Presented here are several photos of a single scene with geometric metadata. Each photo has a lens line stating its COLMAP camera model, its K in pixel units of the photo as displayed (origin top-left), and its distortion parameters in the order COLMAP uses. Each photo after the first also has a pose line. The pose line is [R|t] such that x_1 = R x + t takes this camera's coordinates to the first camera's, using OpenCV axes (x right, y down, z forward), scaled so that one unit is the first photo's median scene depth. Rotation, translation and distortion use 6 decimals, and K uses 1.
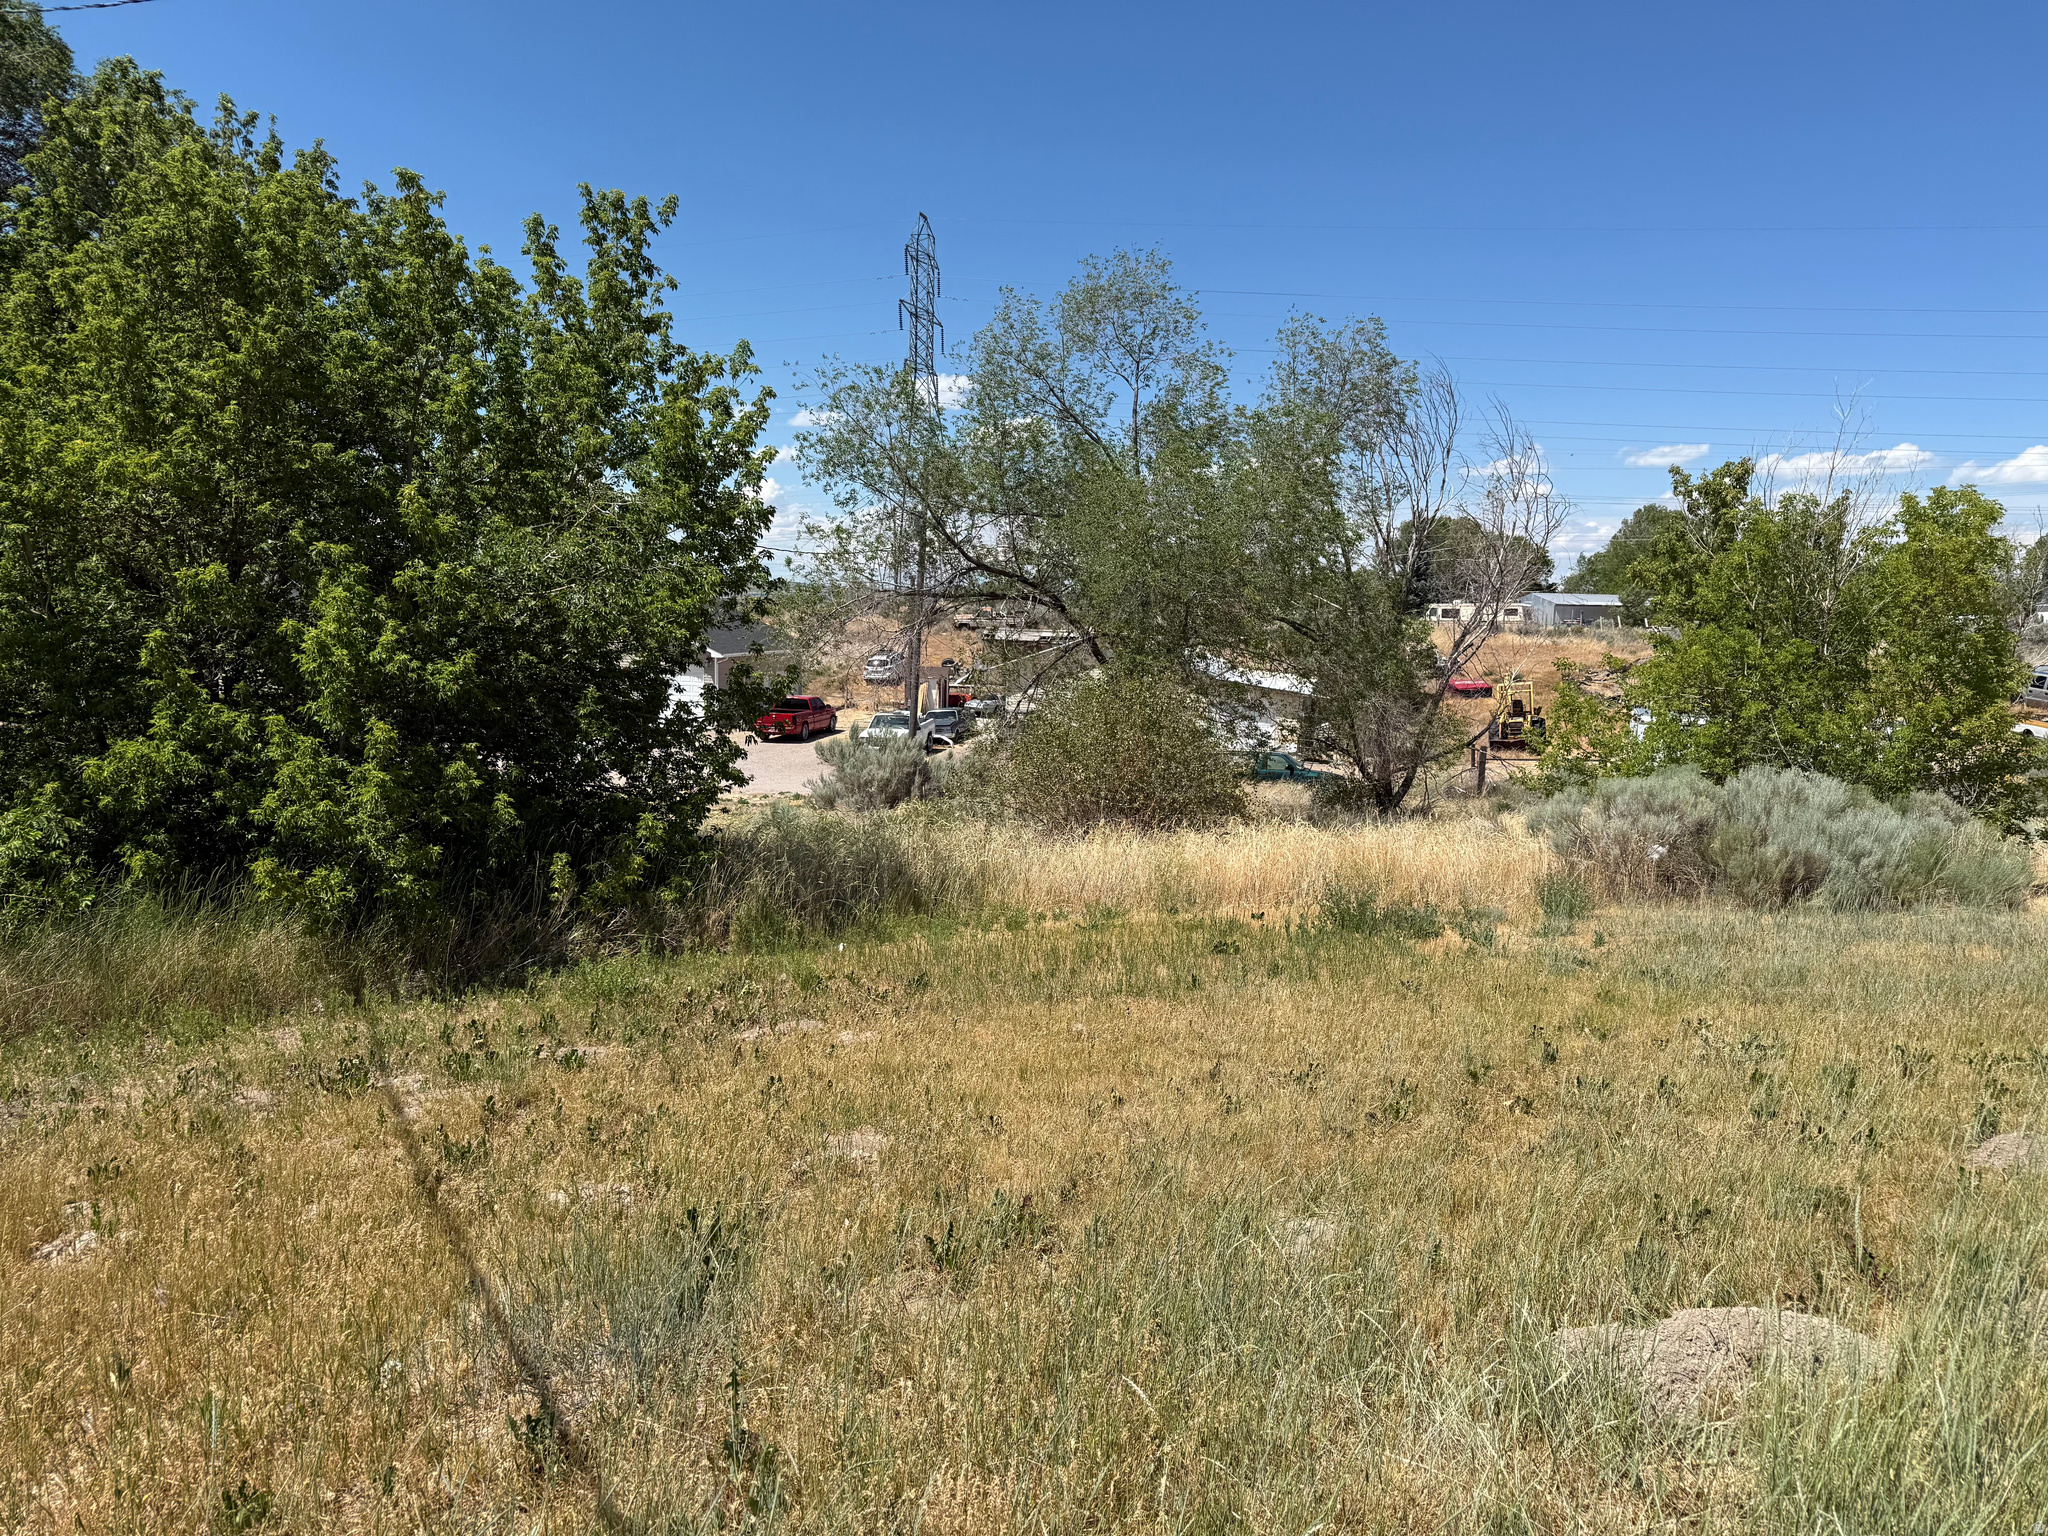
lens RADIAL K [[1440.3, 0, 1039.3], [0, 1440.3, 784.6], [0, 0, 1]] dist [0.065205, -0.082051]
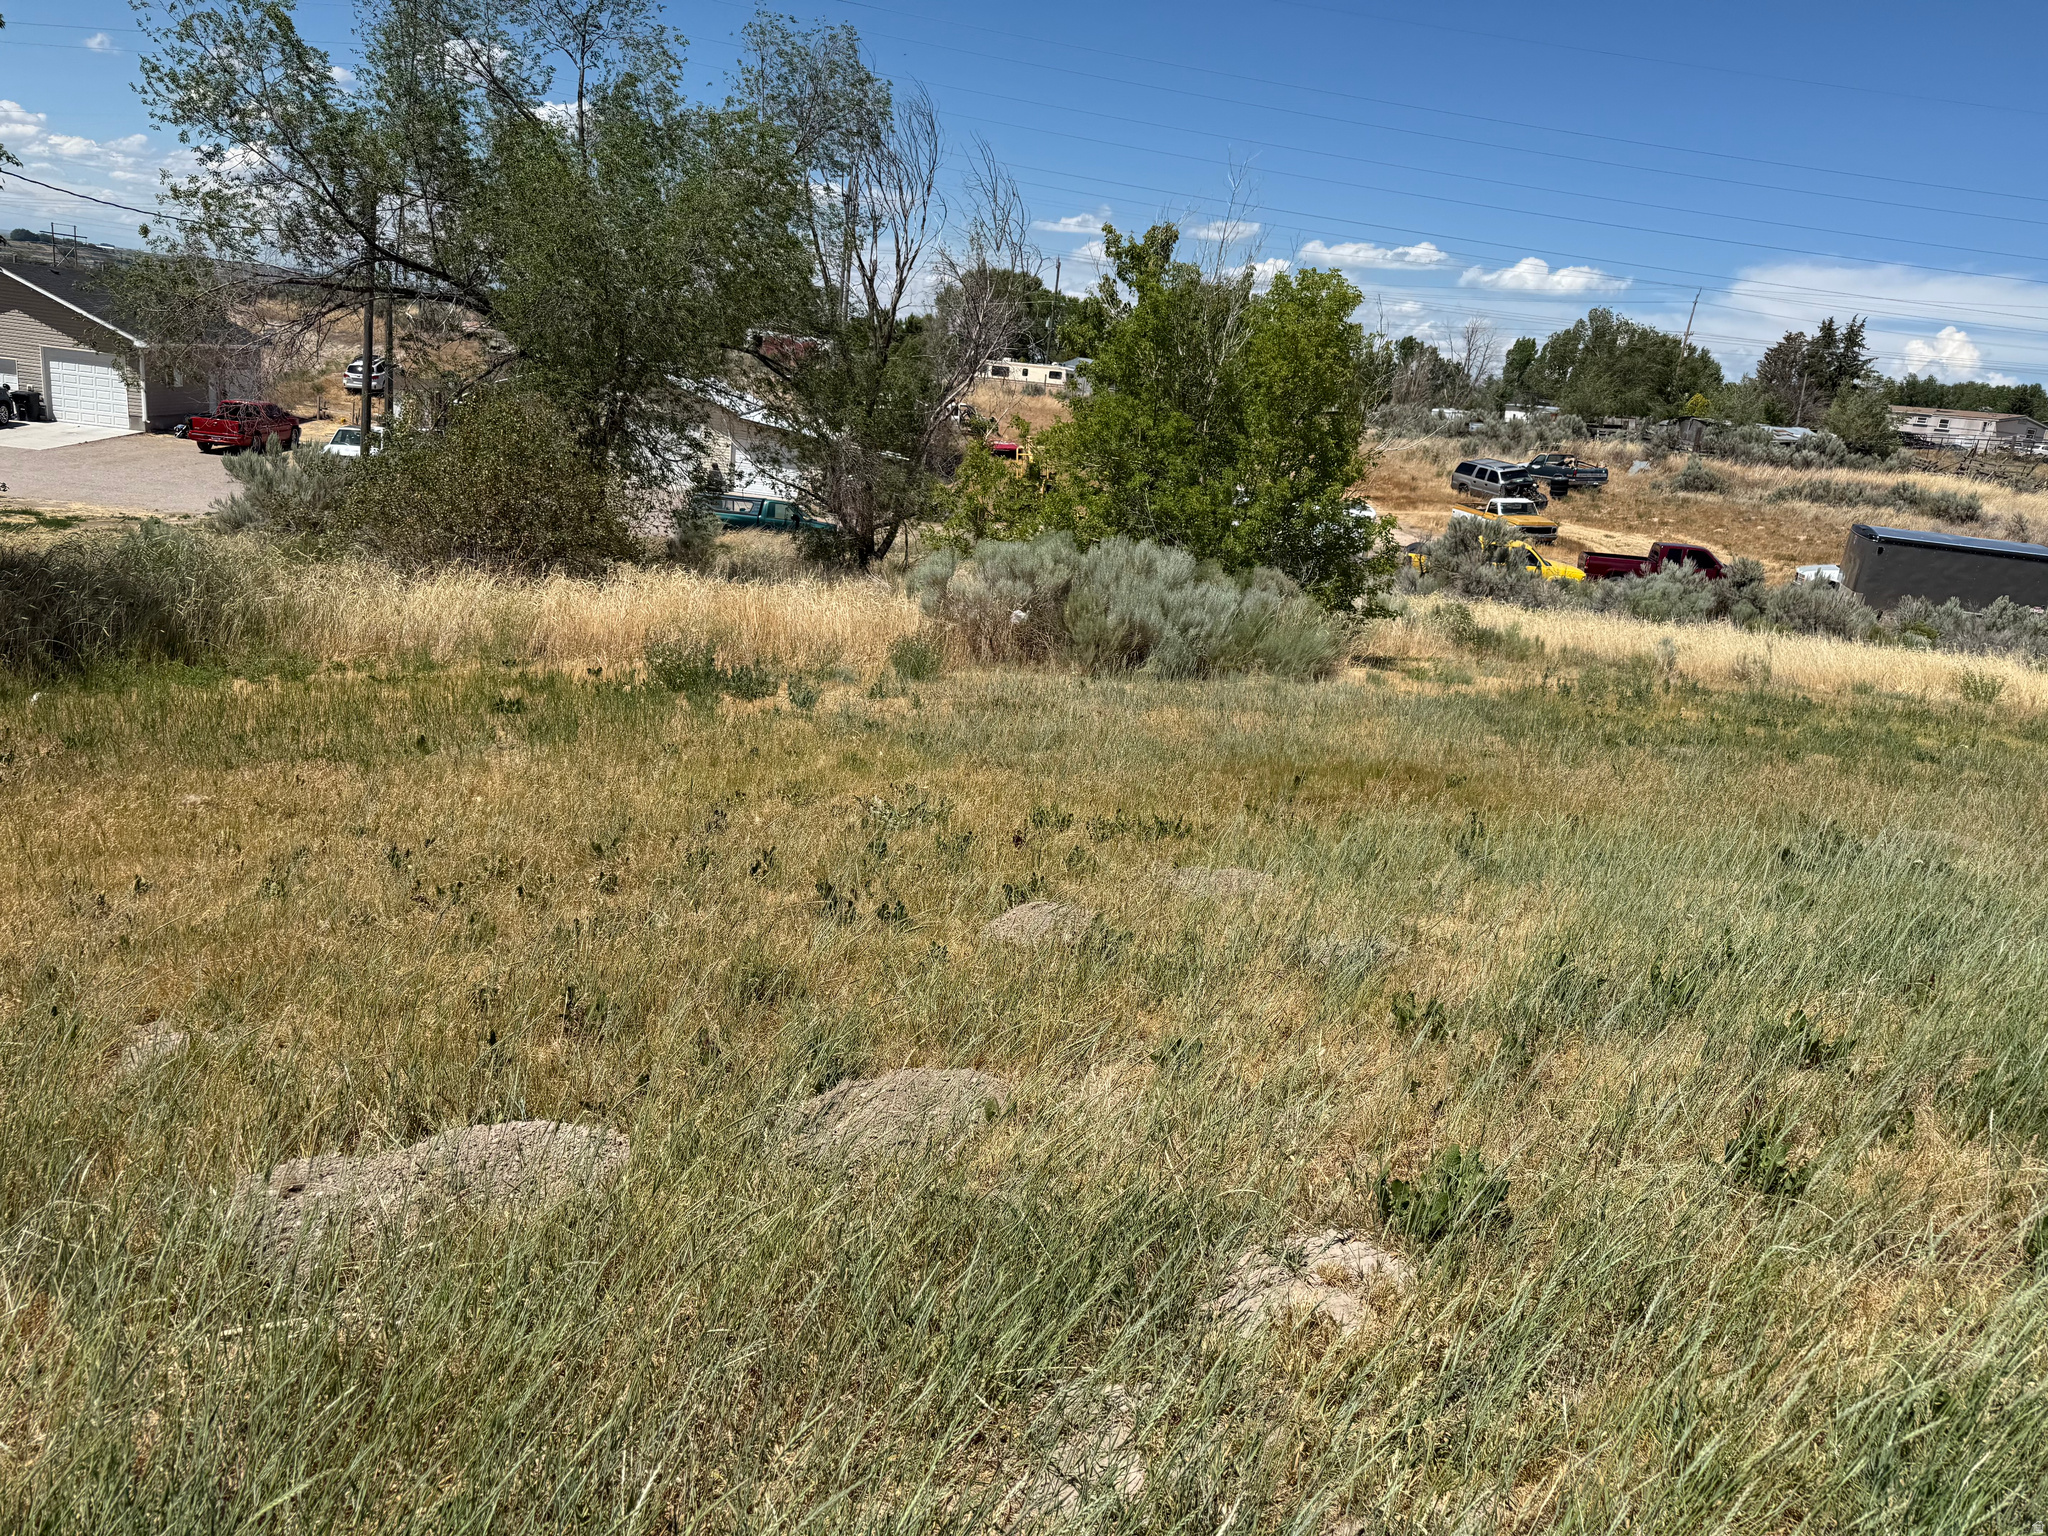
lens RADIAL K [[1440.3, 0, 1028.4], [0, 1440.3, 773.7], [0, 0, 1]] dist [0.065205, -0.082051]
pose [[0.958242, 0.001636, 0.285953, 0.145584], [-0.048389, 0.986490, 0.156512, -0.003576], [-0.281834, -0.163813, 0.945376, 0.022309]]
